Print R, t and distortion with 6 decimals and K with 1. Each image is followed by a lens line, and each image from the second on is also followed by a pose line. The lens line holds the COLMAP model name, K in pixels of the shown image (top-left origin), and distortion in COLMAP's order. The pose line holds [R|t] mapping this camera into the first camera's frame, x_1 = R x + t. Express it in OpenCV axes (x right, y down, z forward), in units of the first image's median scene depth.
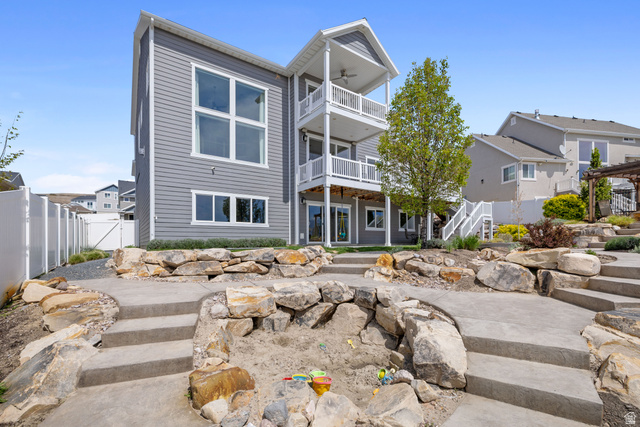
lens RADIAL K [[283.9, 0, 321.4], [0, 283.9, 245.2], [0, 0, 1]] dist [0.000253, 0.000085]
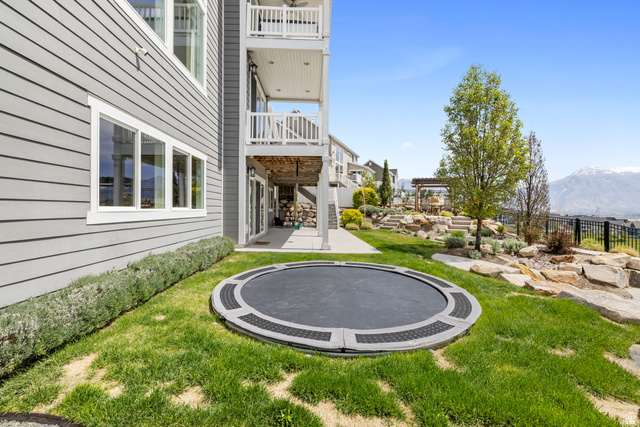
lens RADIAL K [[269.5, 0, 320.0], [0, 269.5, 213.5], [0, 0, 1]] dist [0.001405, 0.000120]
pose [[0.557600, 0.000377, 0.830110, -0.900237], [-0.009142, 0.999942, 0.005686, -0.139276], [-0.830059, -0.010759, 0.557571, 1.090234]]
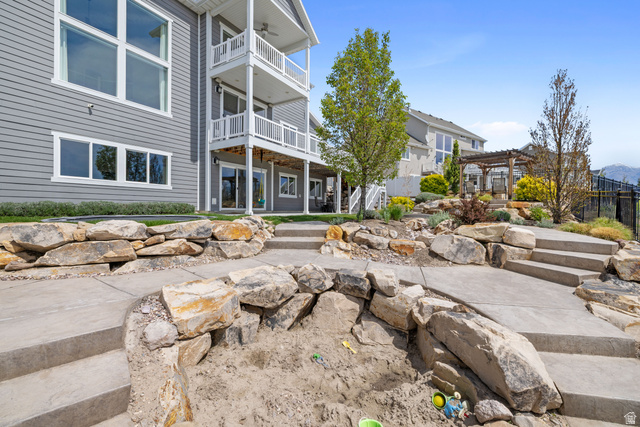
lens RADIAL K [[269.5, 0, 320.0], [0, 269.5, 213.5], [0, 0, 1]] dist [0.001405, 0.000120]
pose [[0.925297, 0.012925, 0.379022, -0.158297], [-0.017851, 0.999796, 0.009484, -0.017391], [-0.378822, -0.015541, 0.925339, 0.211576]]
